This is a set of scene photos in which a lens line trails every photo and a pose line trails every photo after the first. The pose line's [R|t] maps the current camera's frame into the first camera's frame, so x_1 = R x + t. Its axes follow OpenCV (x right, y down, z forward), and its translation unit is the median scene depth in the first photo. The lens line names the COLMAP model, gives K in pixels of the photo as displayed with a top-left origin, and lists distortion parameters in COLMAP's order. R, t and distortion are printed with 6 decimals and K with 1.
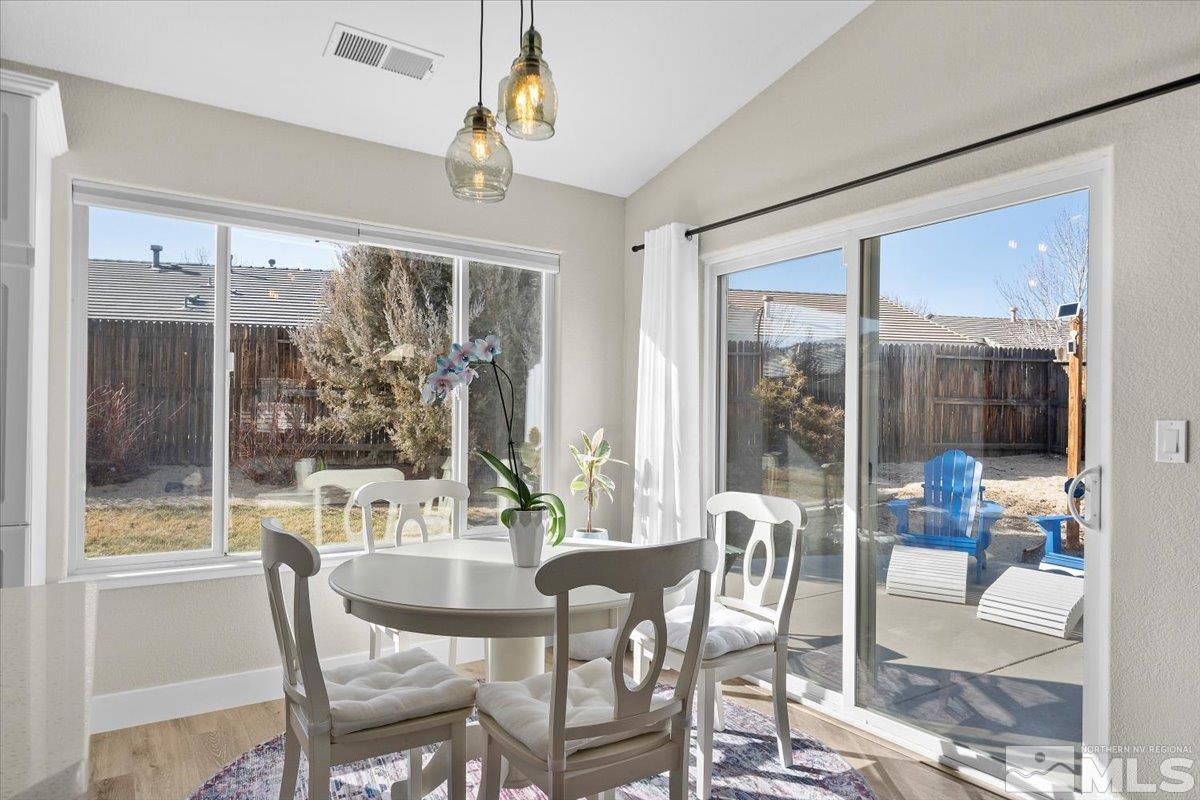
lens RADIAL K [[742.9, 0, 585.5], [0, 742.9, 408.8], [0, 0, 1]] dist [-0.011399, -0.000150]
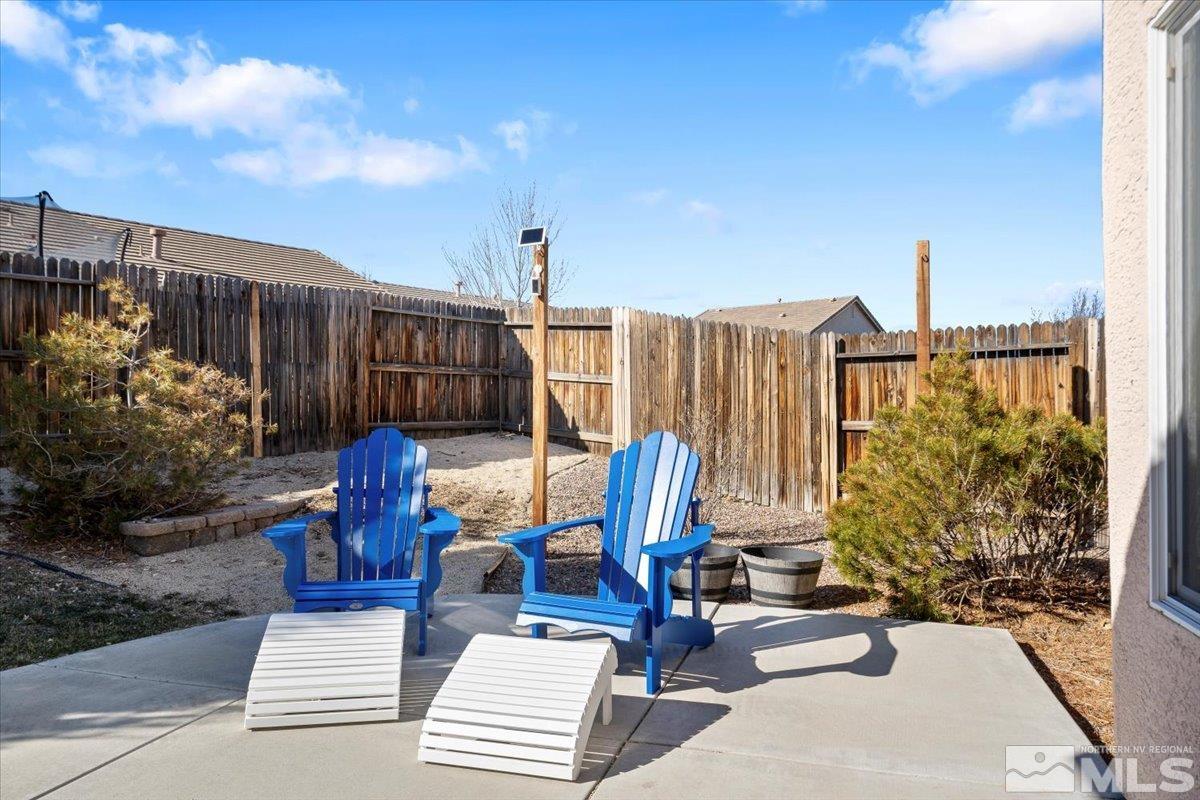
lens RADIAL K [[784.4, 0, 605.5], [0, 784.4, 404.4], [0, 0, 1]] dist [0.011090, -0.006165]
pose [[0.756411, -0.009909, 0.654021, 0.134369], [0.002461, 0.999921, 0.012303, 0.018375], [-0.654092, -0.007697, 0.756376, 0.248425]]
